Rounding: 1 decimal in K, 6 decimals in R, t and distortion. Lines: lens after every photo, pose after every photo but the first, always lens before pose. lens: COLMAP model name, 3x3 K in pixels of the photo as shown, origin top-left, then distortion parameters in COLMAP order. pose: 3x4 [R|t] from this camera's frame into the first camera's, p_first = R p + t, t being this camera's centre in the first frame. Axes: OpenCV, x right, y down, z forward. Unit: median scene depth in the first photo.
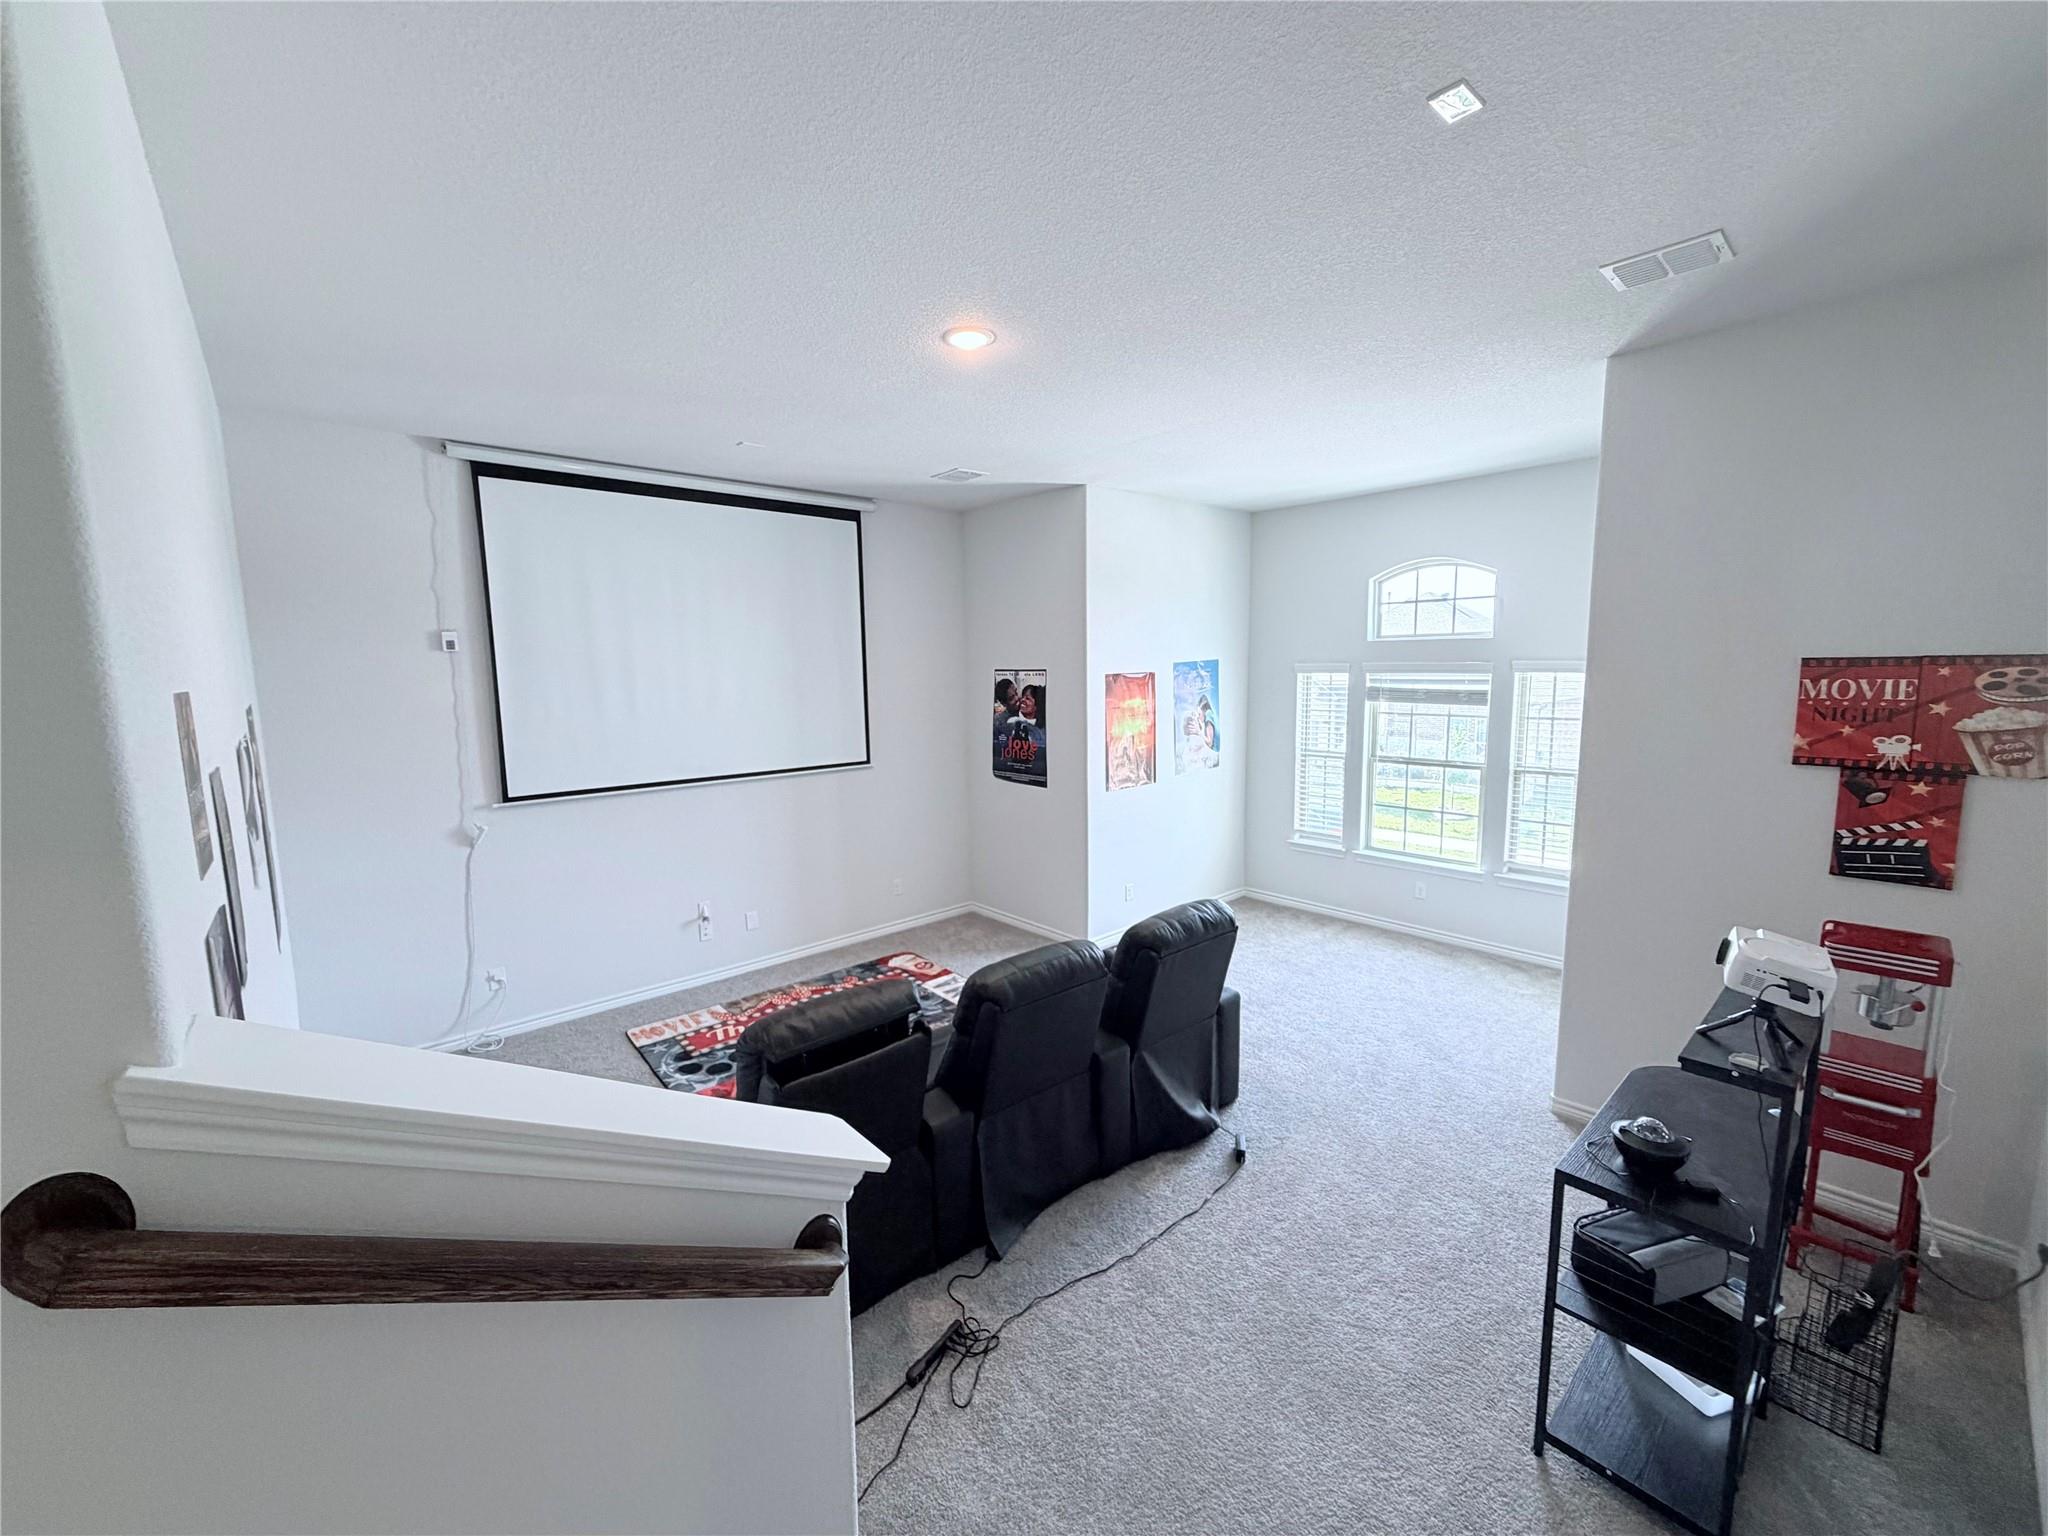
lens RADIAL K [[817.4, 0, 1015.2], [0, 817.4, 772.2], [0, 0, 1]] dist [0.001210, -0.000069]
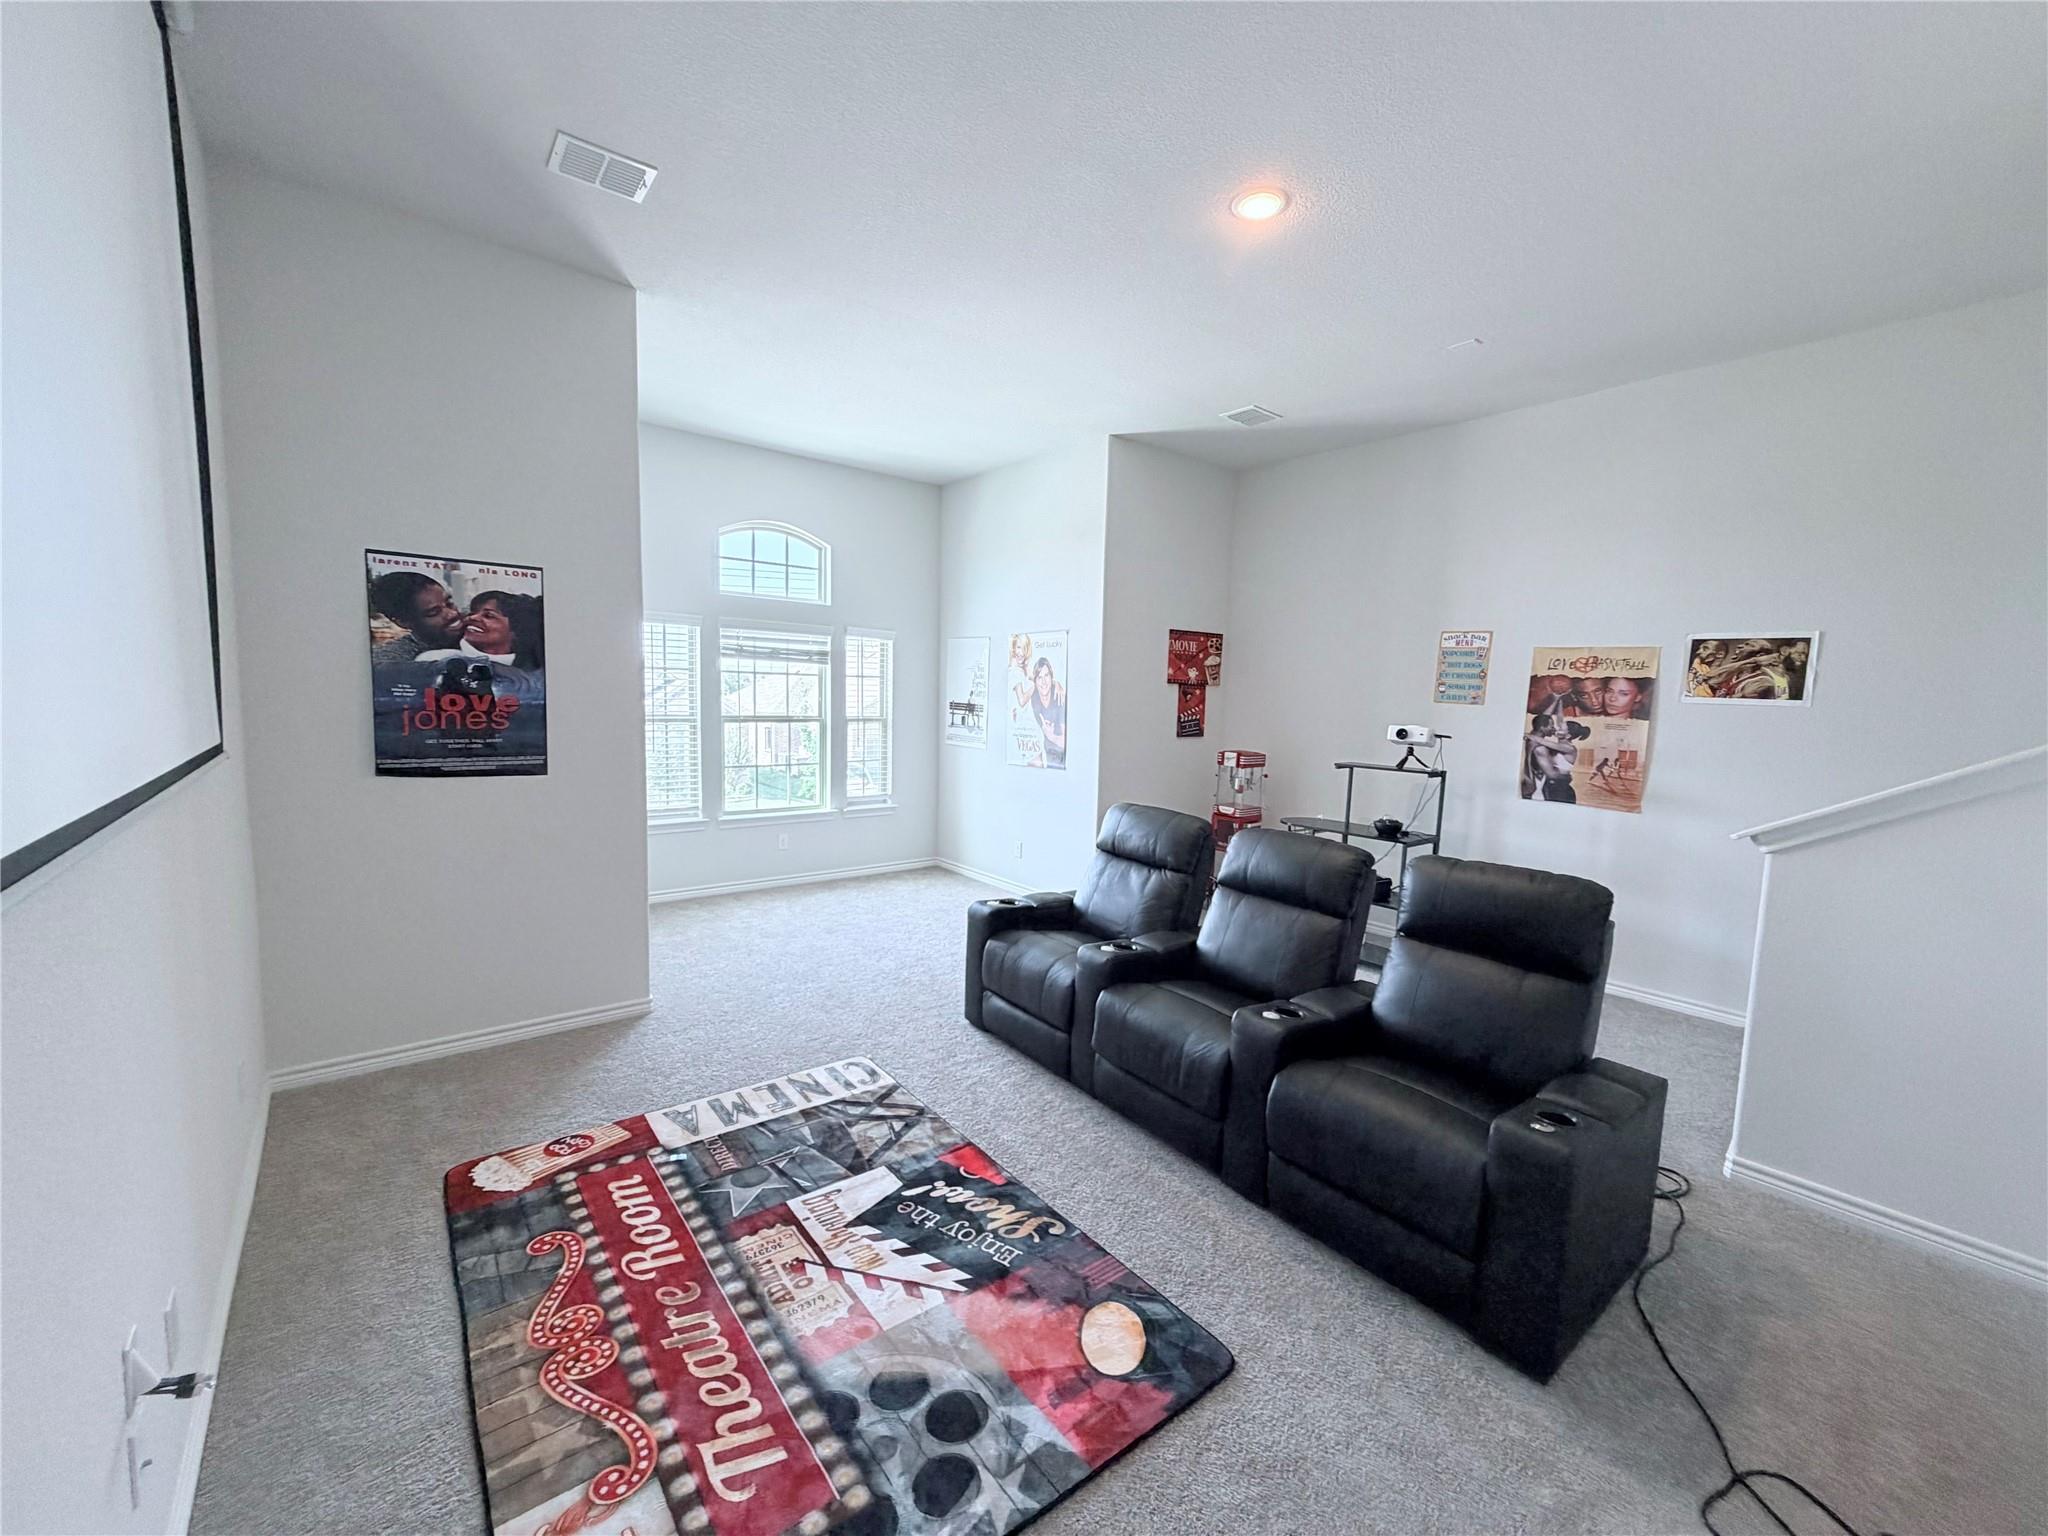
lens RADIAL K [[817.4, 0, 1014.8], [0, 817.4, 767.2], [0, 0, 1]] dist [0.001210, -0.000069]
pose [[0.052983, -0.077217, 0.995605, -0.522694], [0.101337, 0.992275, 0.071566, 0.006079], [-0.993440, 0.097100, 0.060399, 0.638793]]
